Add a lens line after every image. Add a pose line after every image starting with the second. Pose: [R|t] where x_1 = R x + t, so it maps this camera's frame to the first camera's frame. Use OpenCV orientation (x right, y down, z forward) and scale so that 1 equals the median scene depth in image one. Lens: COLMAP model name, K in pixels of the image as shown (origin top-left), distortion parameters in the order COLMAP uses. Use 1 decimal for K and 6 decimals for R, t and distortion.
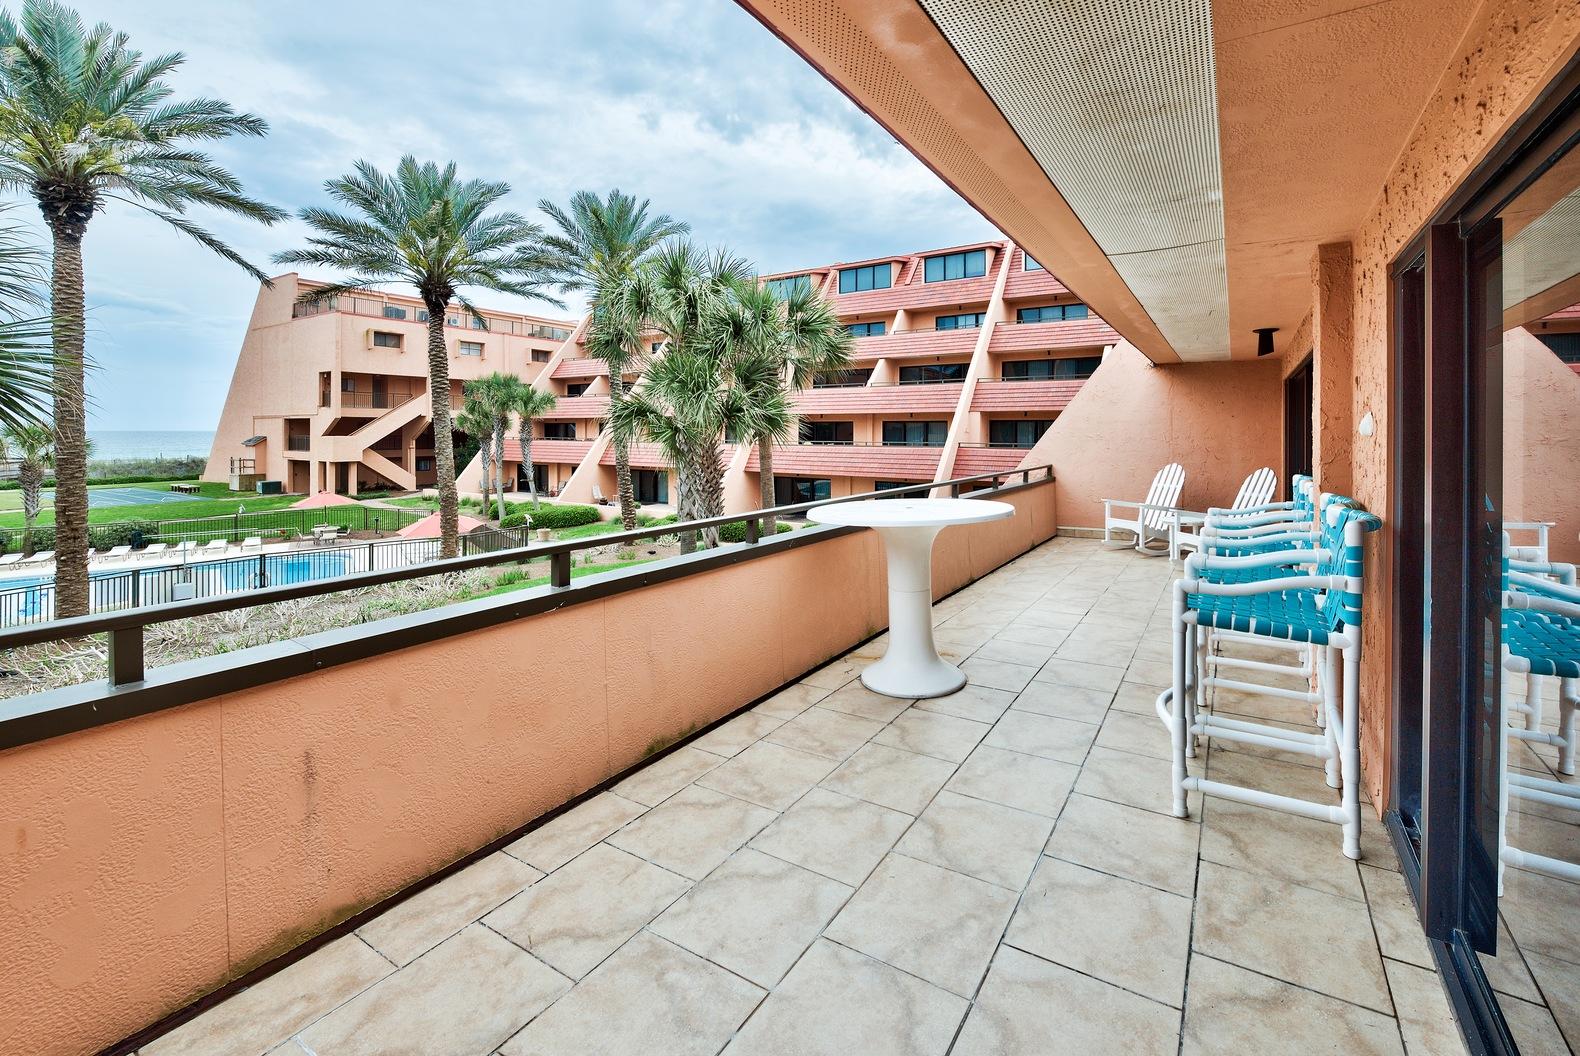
lens RADIAL K [[663.0, 0, 829.8], [0, 663.0, 436.3], [0, 0, 1]] dist [-0.007155, -0.000151]
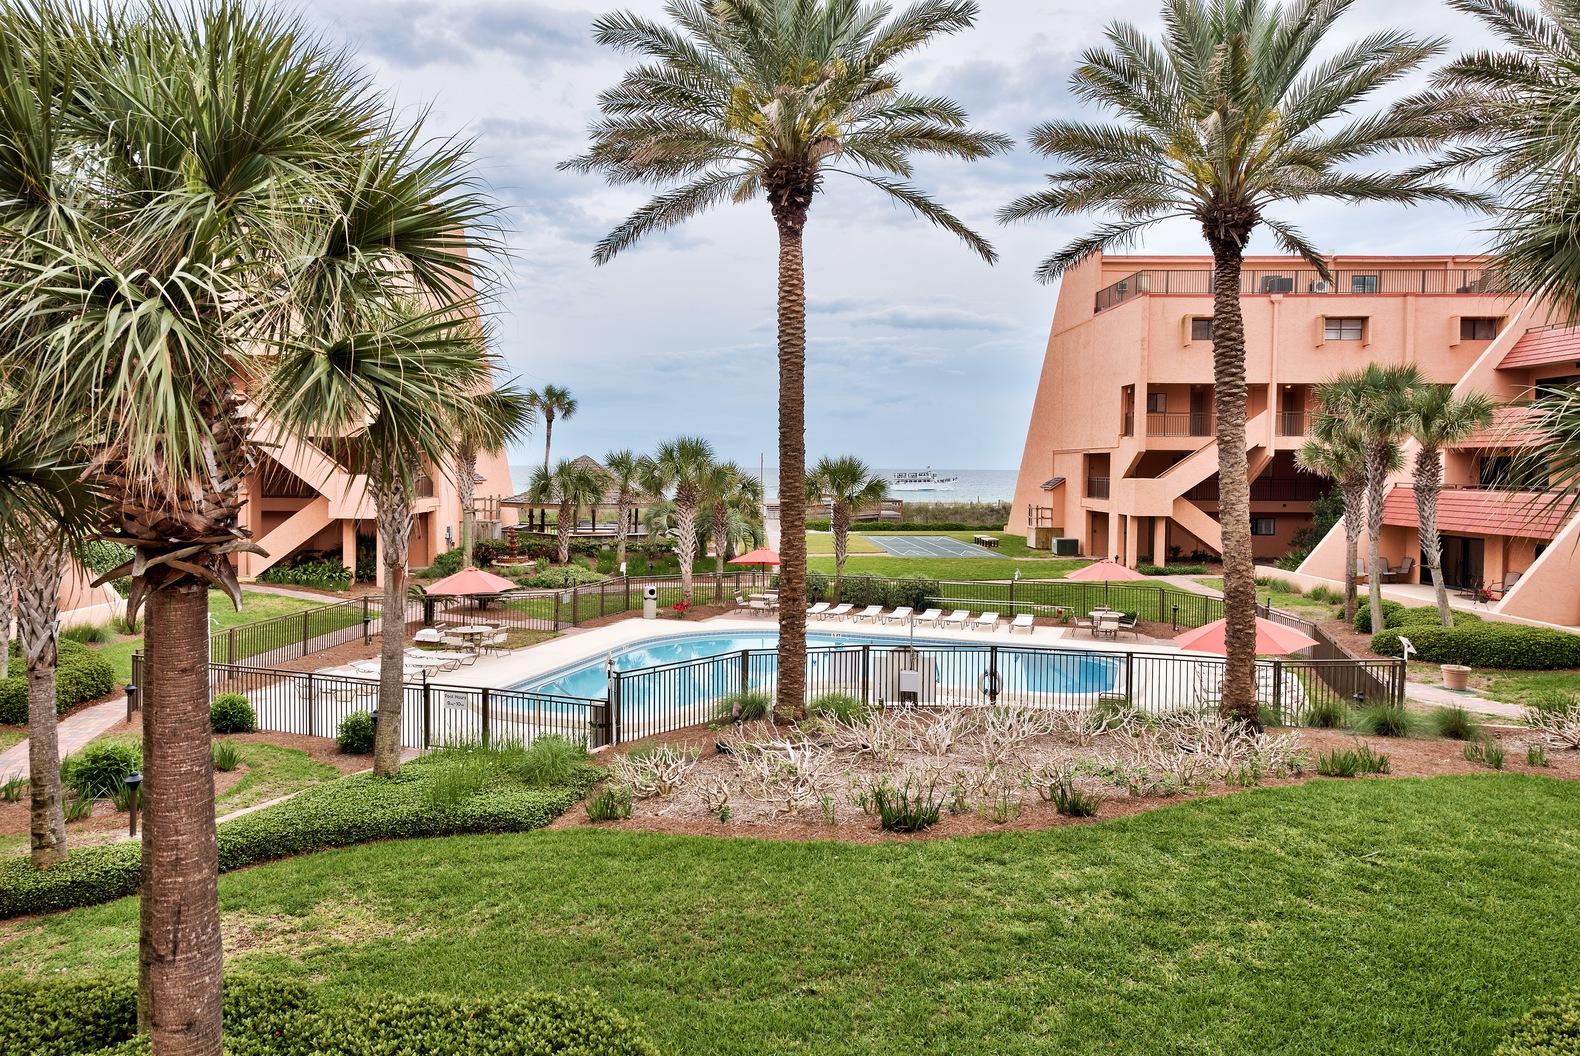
lens RADIAL K [[1055.7, 0, 793.6], [0, 1055.7, 507.1], [0, 0, 1]] dist [0.028160, 0.005921]
pose [[0.538395, 0.033188, -0.842039, -0.022922], [-0.011839, 0.999423, 0.031822, -0.001705], [0.842609, -0.007163, 0.538478, 0.157815]]
